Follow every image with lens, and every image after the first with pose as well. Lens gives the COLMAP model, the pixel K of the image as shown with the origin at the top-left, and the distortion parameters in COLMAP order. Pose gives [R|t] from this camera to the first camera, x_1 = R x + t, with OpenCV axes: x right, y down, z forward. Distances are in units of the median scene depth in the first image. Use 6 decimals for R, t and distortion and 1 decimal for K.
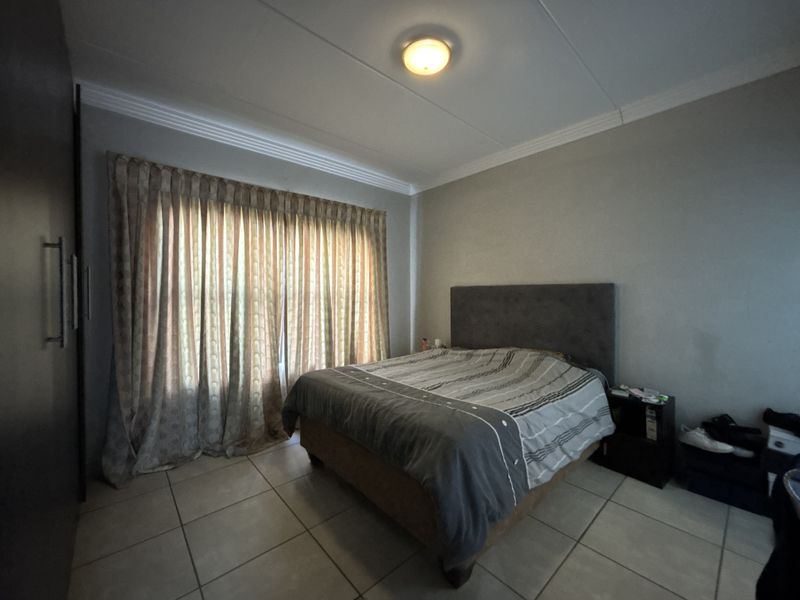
lens RADIAL K [[322.8, 0, 400.3], [0, 322.8, 300.0], [0, 0, 1]] dist [-0.001357, 0.000292]
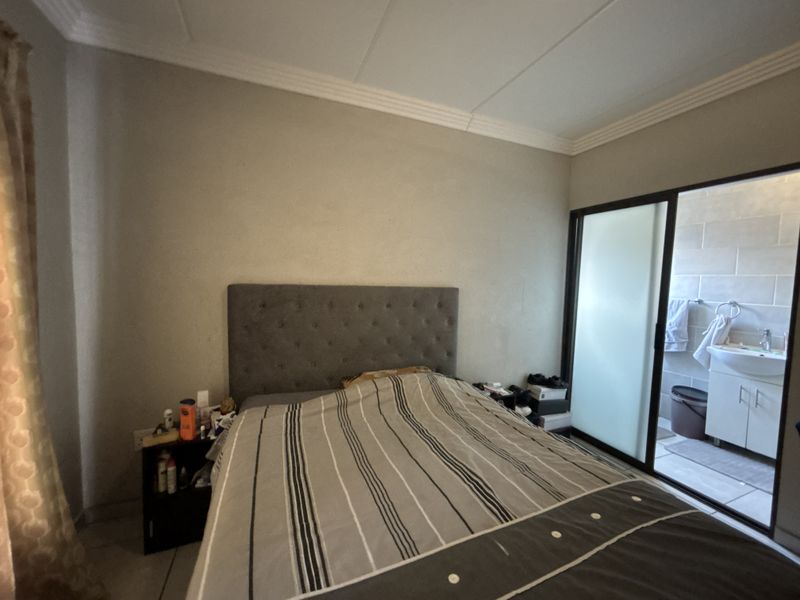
lens RADIAL K [[322.8, 0, 401.6], [0, 322.8, 299.7], [0, 0, 1]] dist [-0.001357, 0.000292]
pose [[0.325743, -0.057357, 0.943717, -0.356735], [-0.015458, 0.997702, 0.065974, -0.079362], [-0.945332, -0.036079, 0.324108, 0.831851]]
